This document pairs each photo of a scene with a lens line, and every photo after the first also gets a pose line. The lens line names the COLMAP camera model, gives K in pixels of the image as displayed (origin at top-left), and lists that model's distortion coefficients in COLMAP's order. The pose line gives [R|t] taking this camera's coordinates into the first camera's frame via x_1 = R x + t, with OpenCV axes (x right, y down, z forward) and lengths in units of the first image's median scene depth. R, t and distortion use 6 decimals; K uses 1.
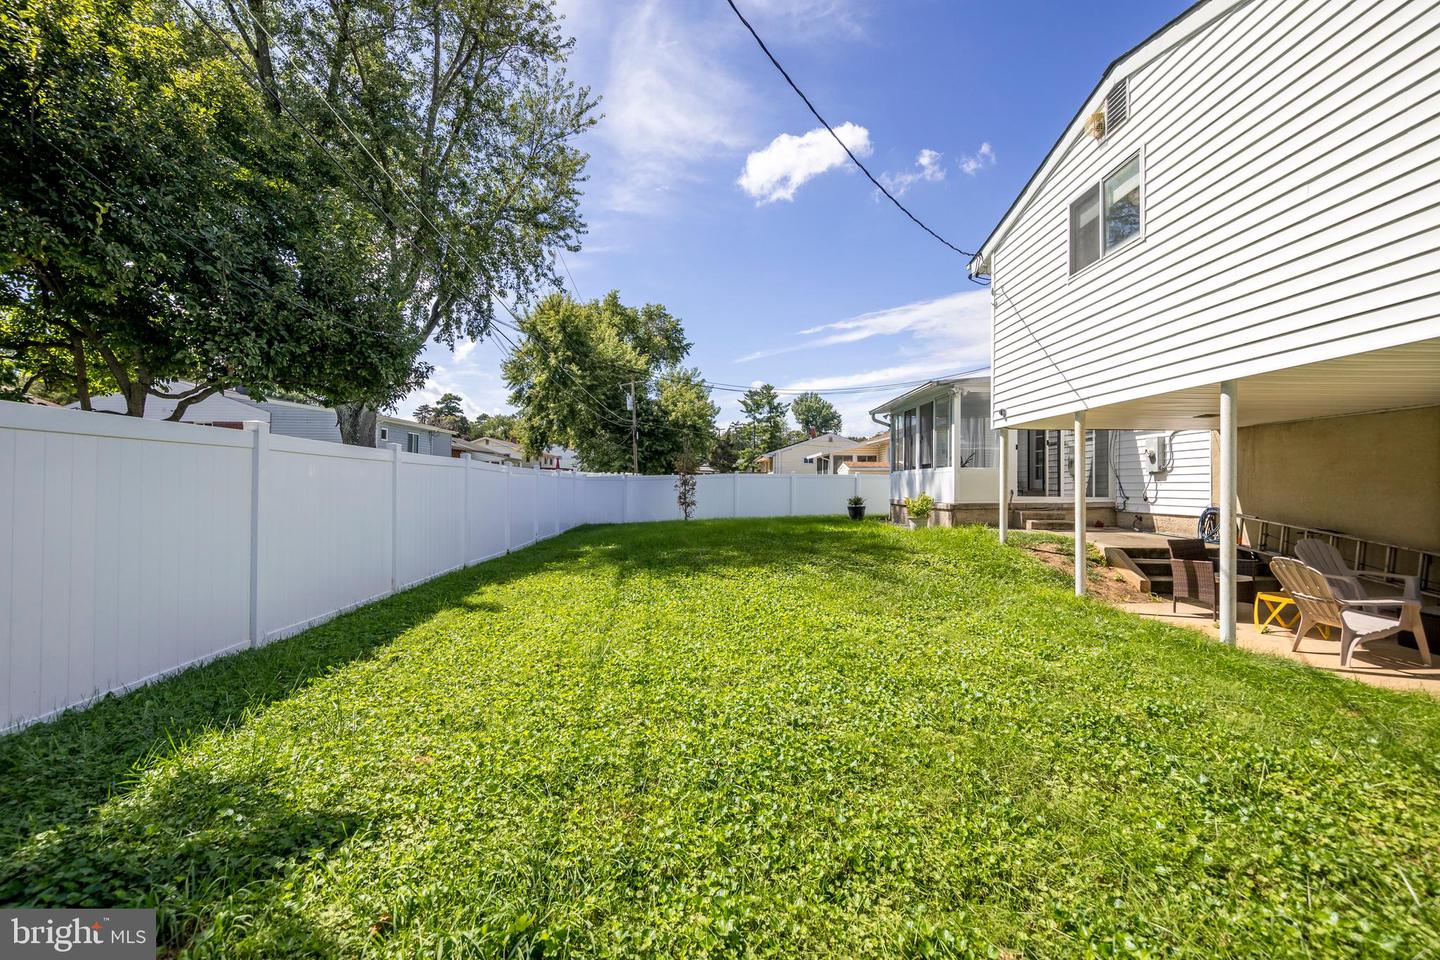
lens RADIAL K [[606.9, 0, 711.8], [0, 606.9, 479.5], [0, 0, 1]] dist [0.010956, -0.000559]
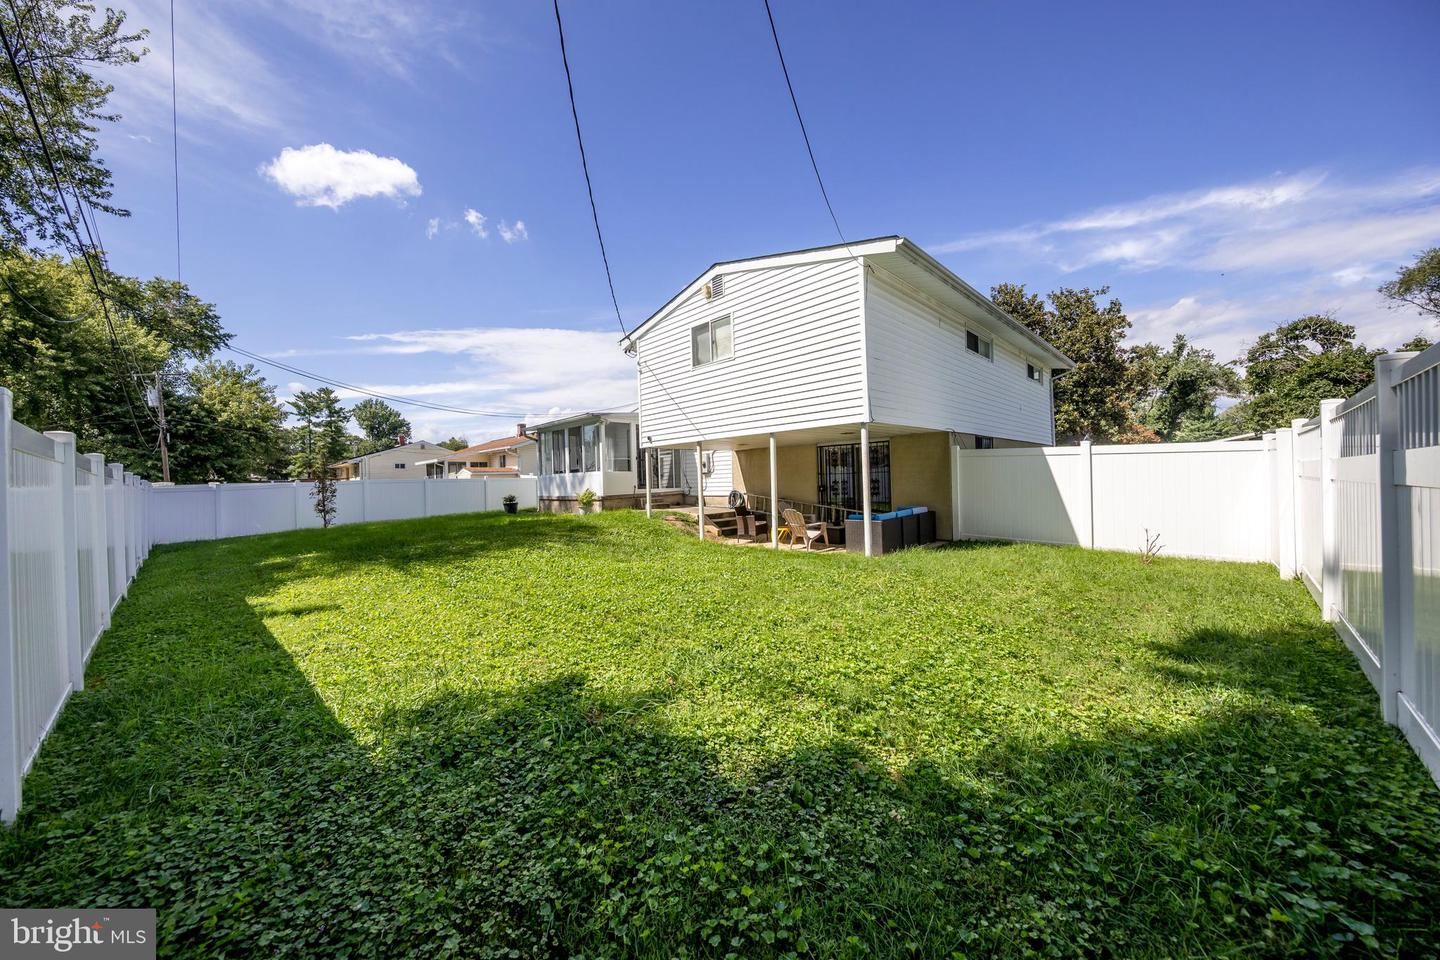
lens RADIAL K [[488.7, 0, 720.0], [0, 488.7, 480.0], [0, 0, 1]] dist [0.000091, -0.000048]
pose [[0.704836, -0.026677, 0.708869, -0.118928], [0.026316, 0.999588, 0.011452, -0.002720], [-0.708882, 0.010583, 0.705247, -0.025472]]
